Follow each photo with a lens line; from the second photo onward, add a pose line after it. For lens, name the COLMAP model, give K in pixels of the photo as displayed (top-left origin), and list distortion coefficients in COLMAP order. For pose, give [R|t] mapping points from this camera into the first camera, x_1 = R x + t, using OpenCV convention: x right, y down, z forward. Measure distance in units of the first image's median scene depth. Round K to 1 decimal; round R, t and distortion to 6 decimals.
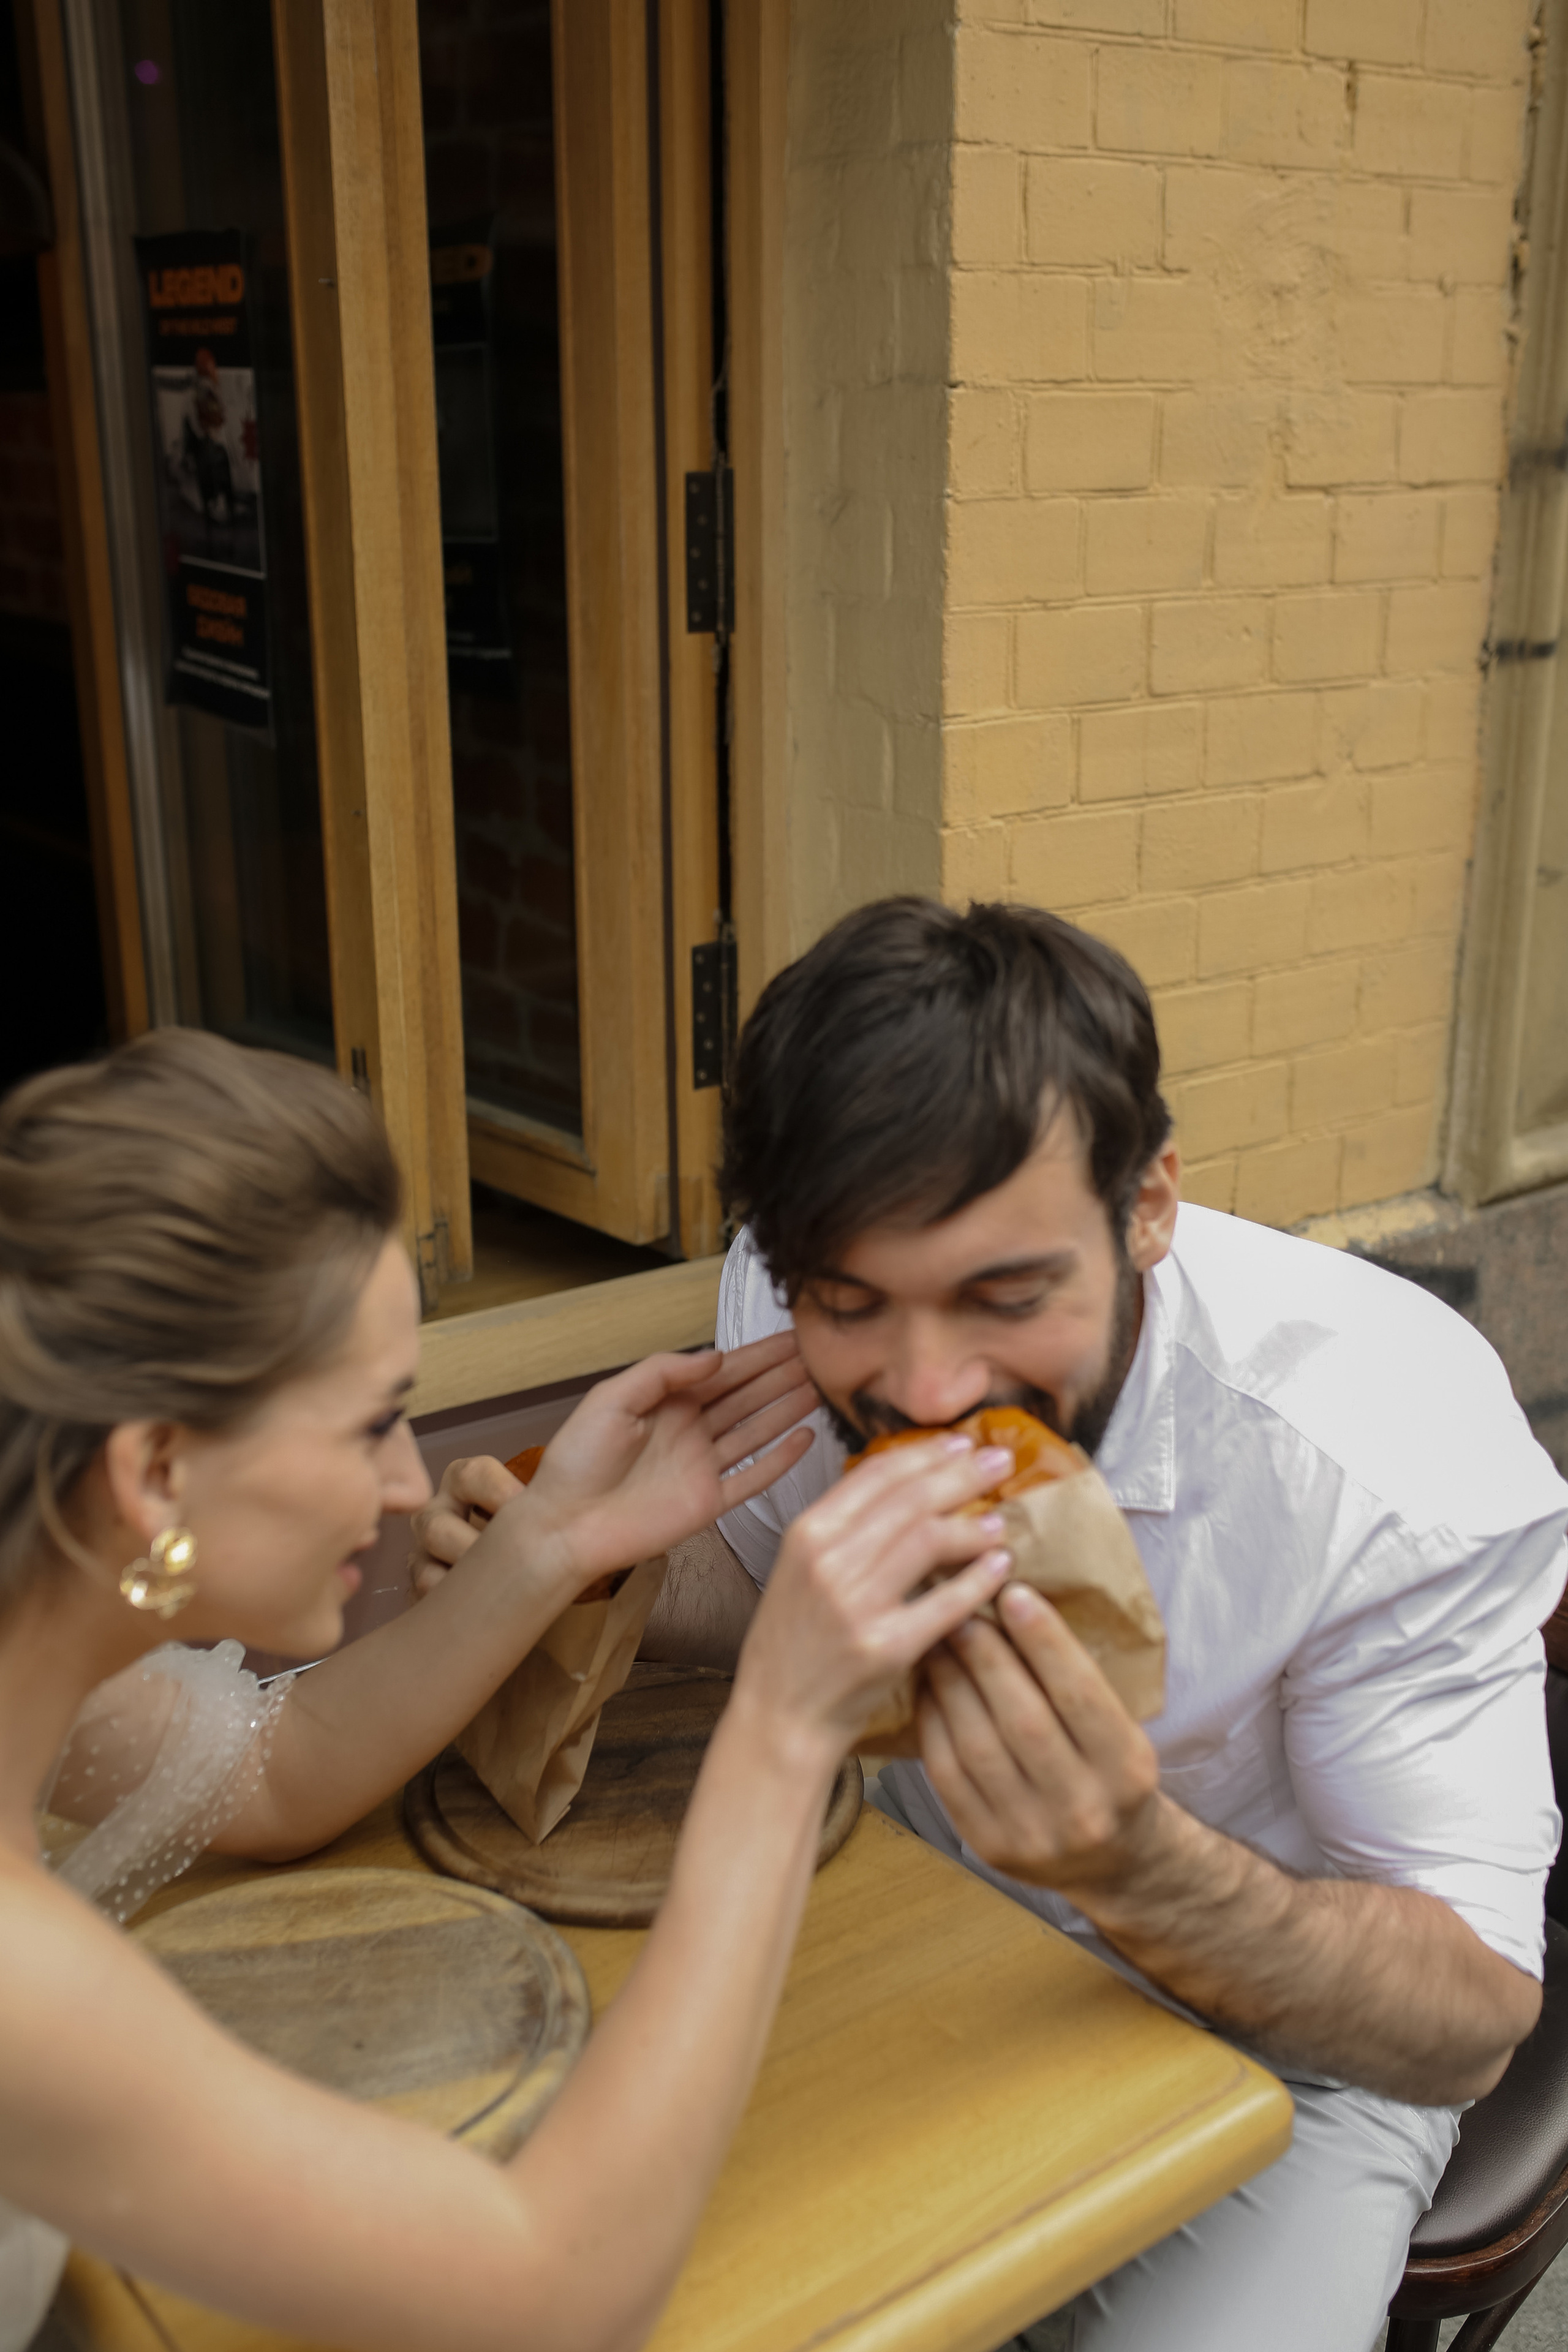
lens RADIAL K [[2375.9, 0, 777.0], [0, 2375.9, 1169.4], [0, 0, 1]] dist [-0.070306, 0.099572]
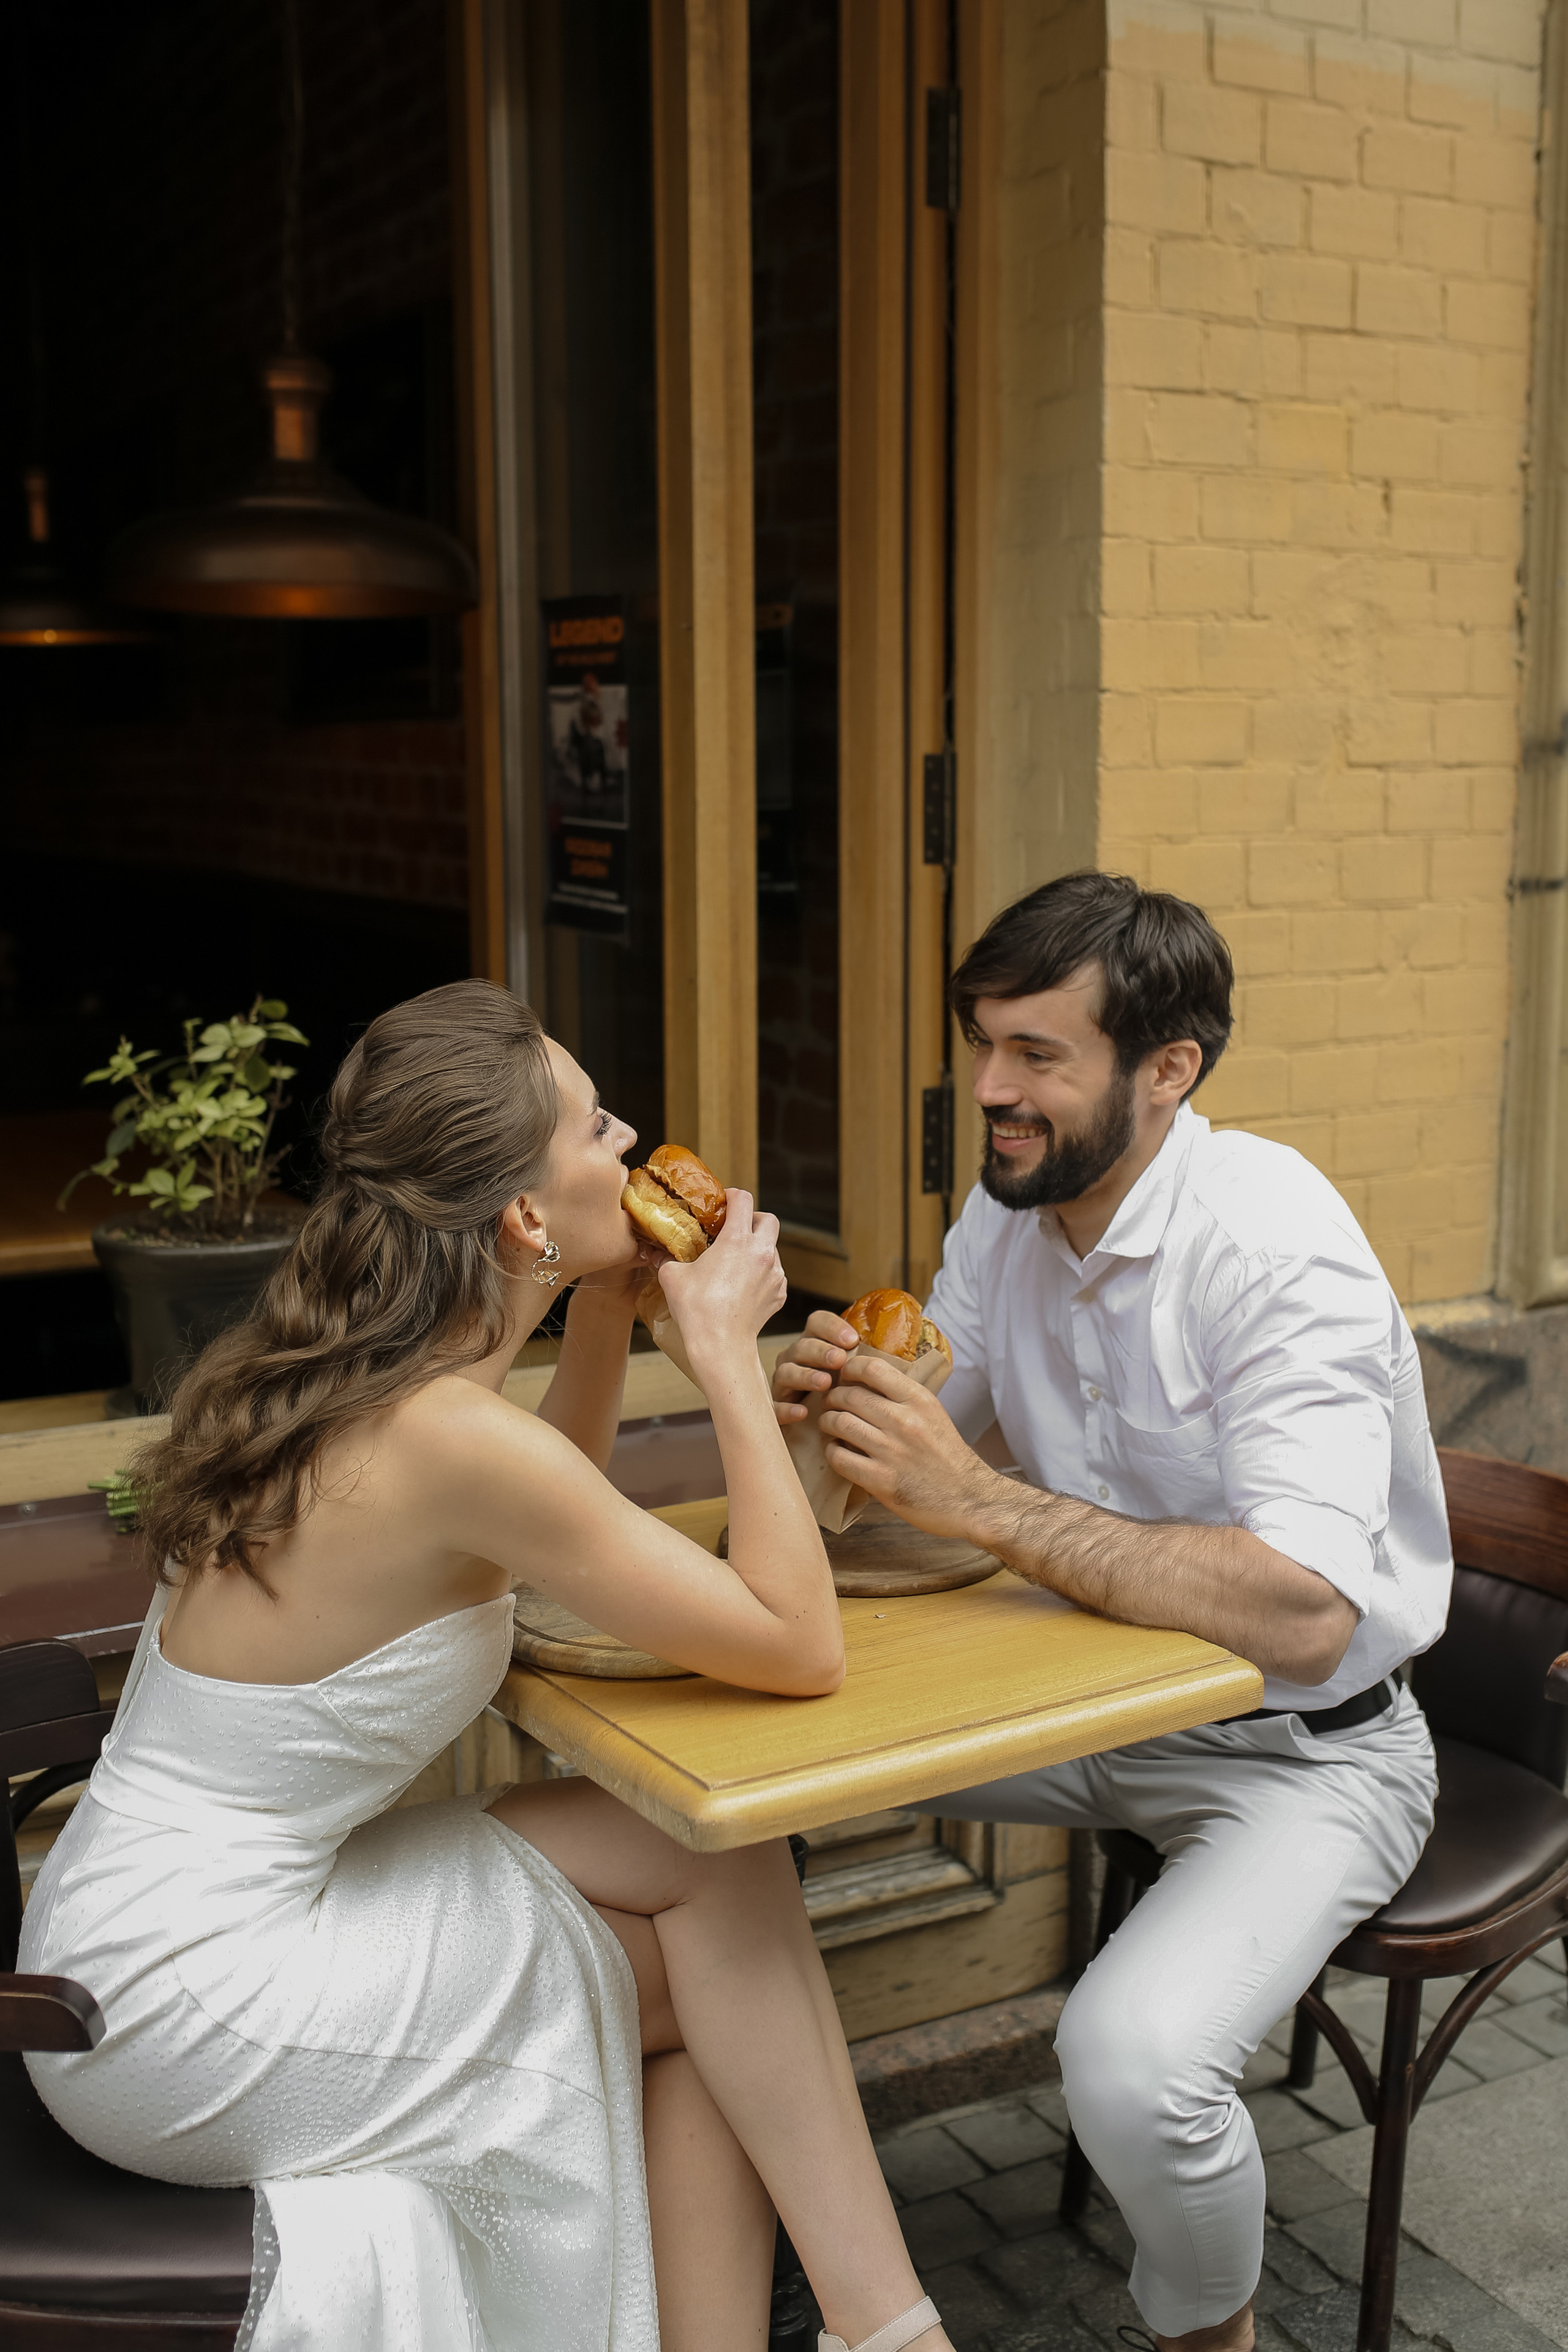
lens RADIAL K [[2452.2, 0, 802.1], [0, 2452.2, 1130.0], [0, 0, 1]] dist [-0.075384, 0.117591]
pose [[0.995366, 0.014438, -0.095068, 0.032160], [-0.029932, 0.986067, -0.163634, 0.174756], [0.091381, 0.165722, 0.981930, -0.427283]]
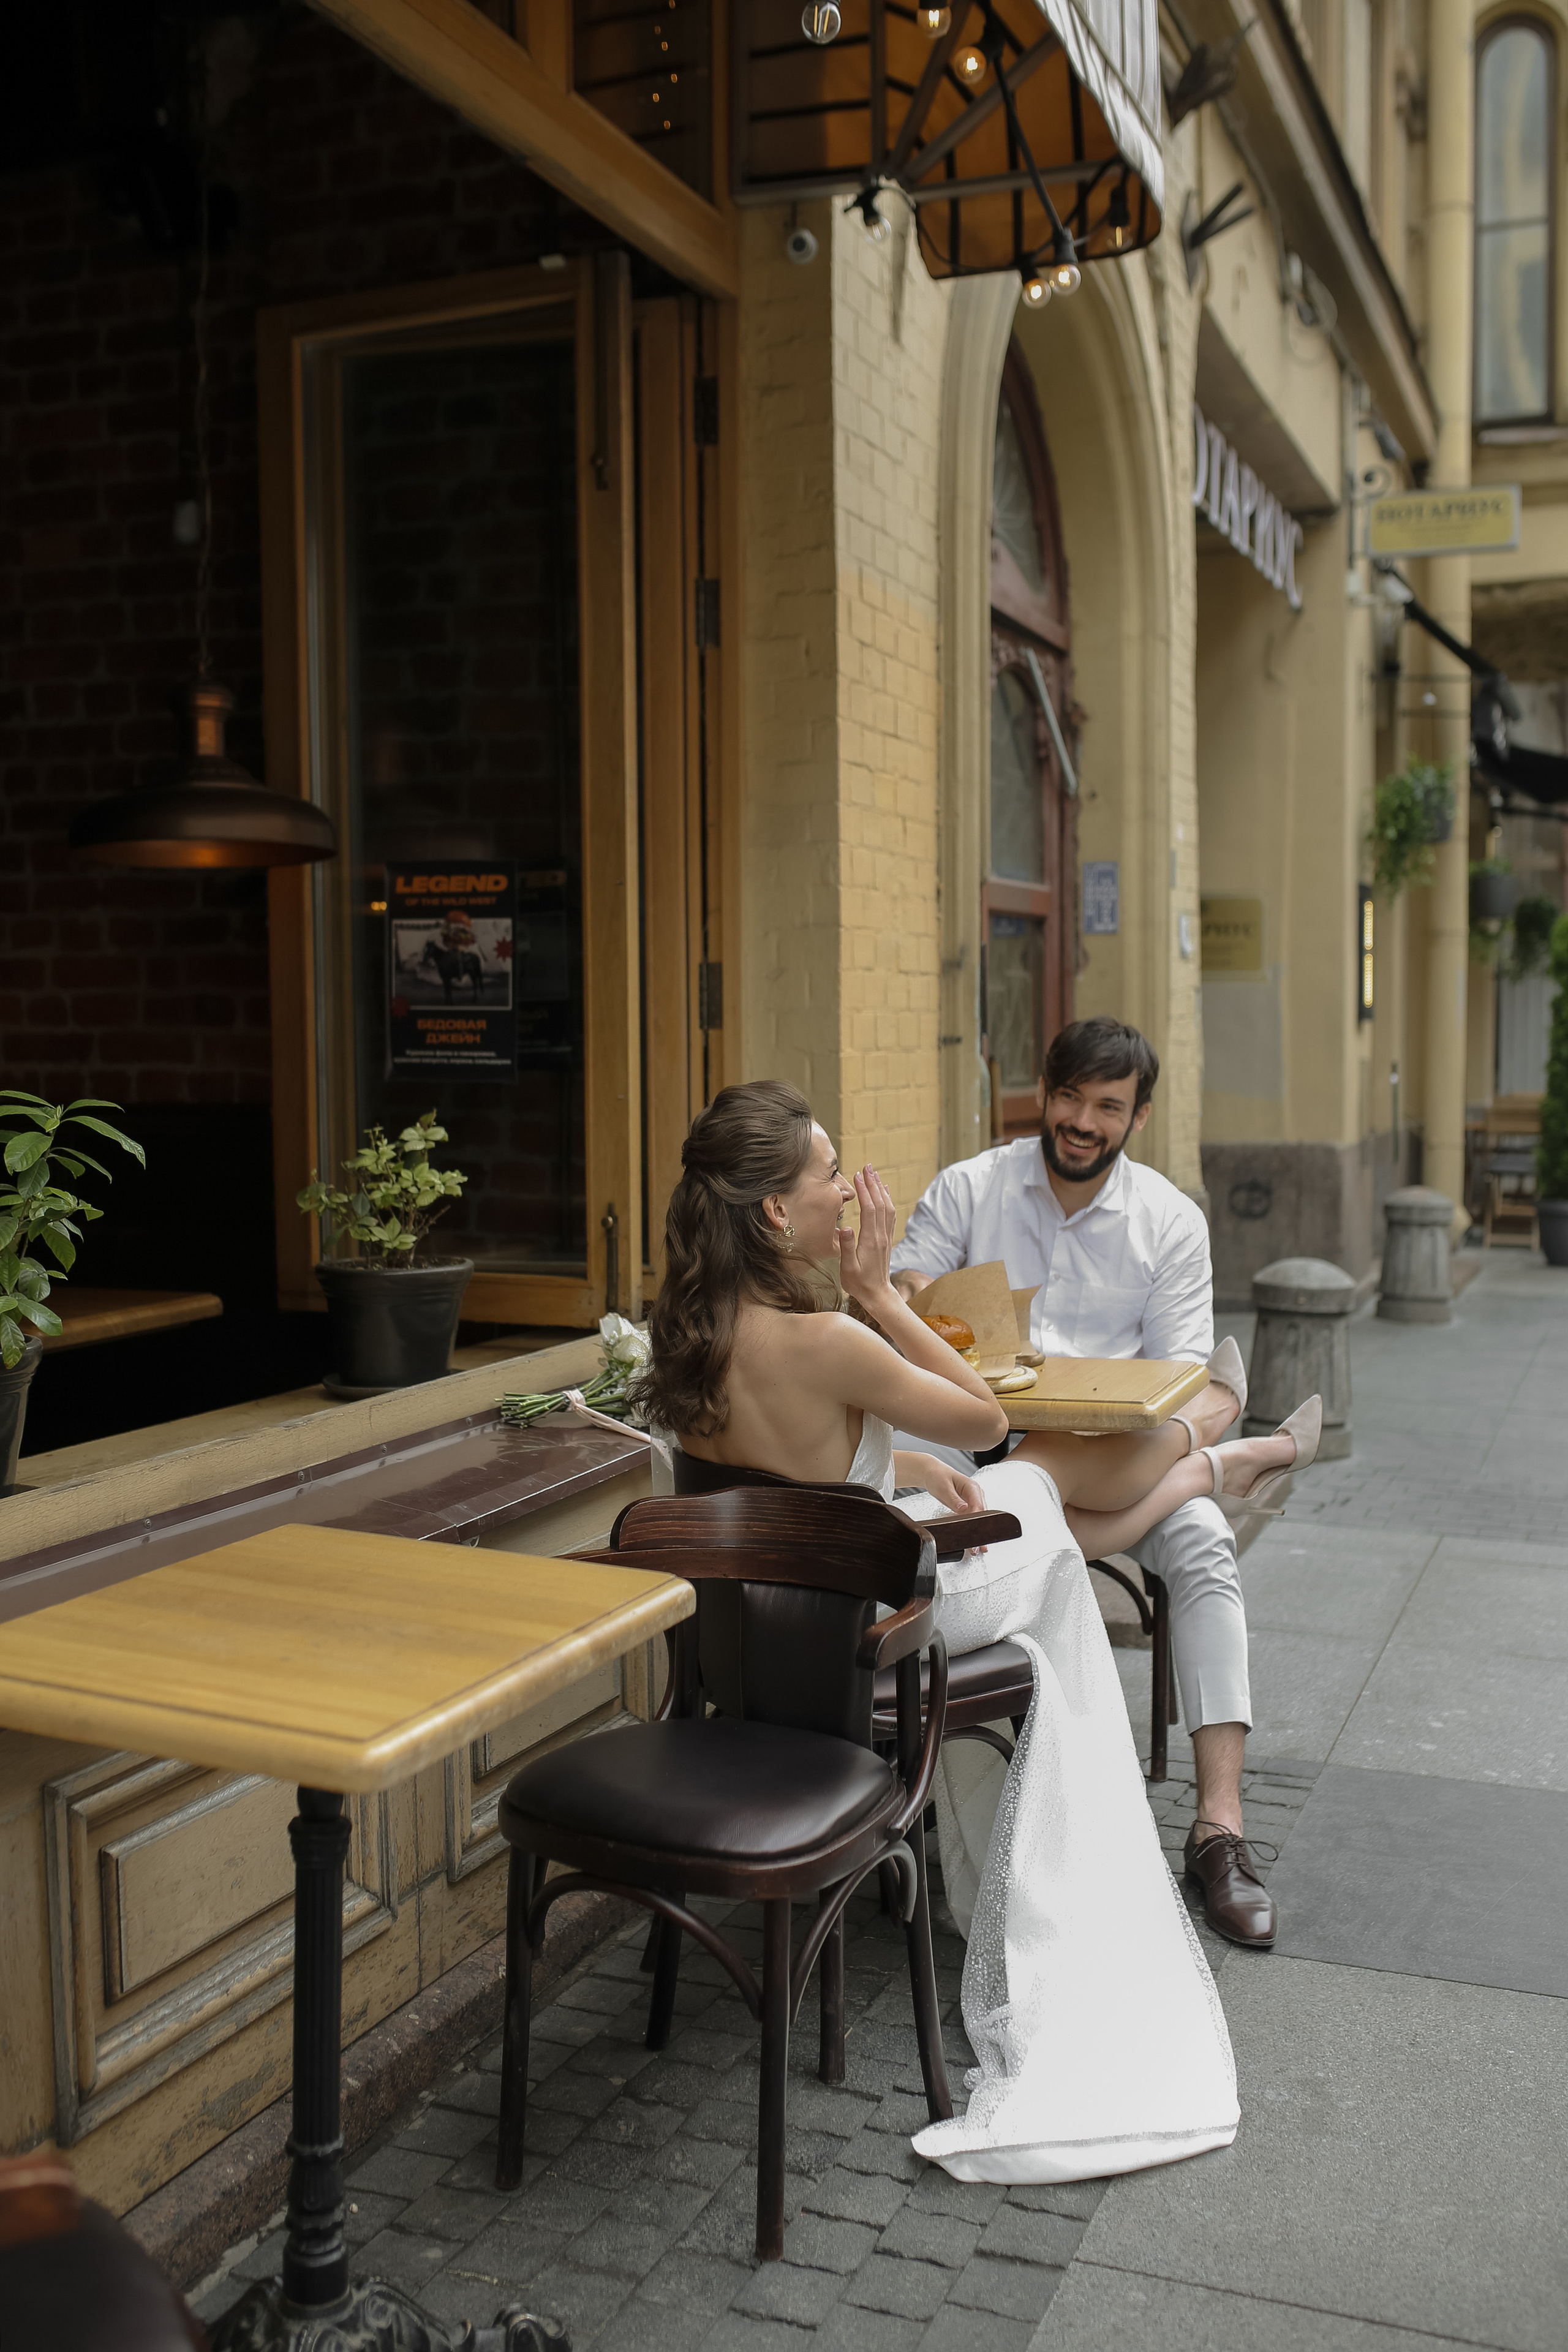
lens RADIAL K [[2287.3, 0, 761.9], [0, 2287.3, 1177.6], [0, 0, 1]] dist [-0.066109, 0.098787]
pose [[0.837225, -0.038307, 0.545516, -1.253012], [0.174196, 0.964262, -0.199634, 0.389372], [-0.518373, 0.262165, 0.813977, -0.867549]]
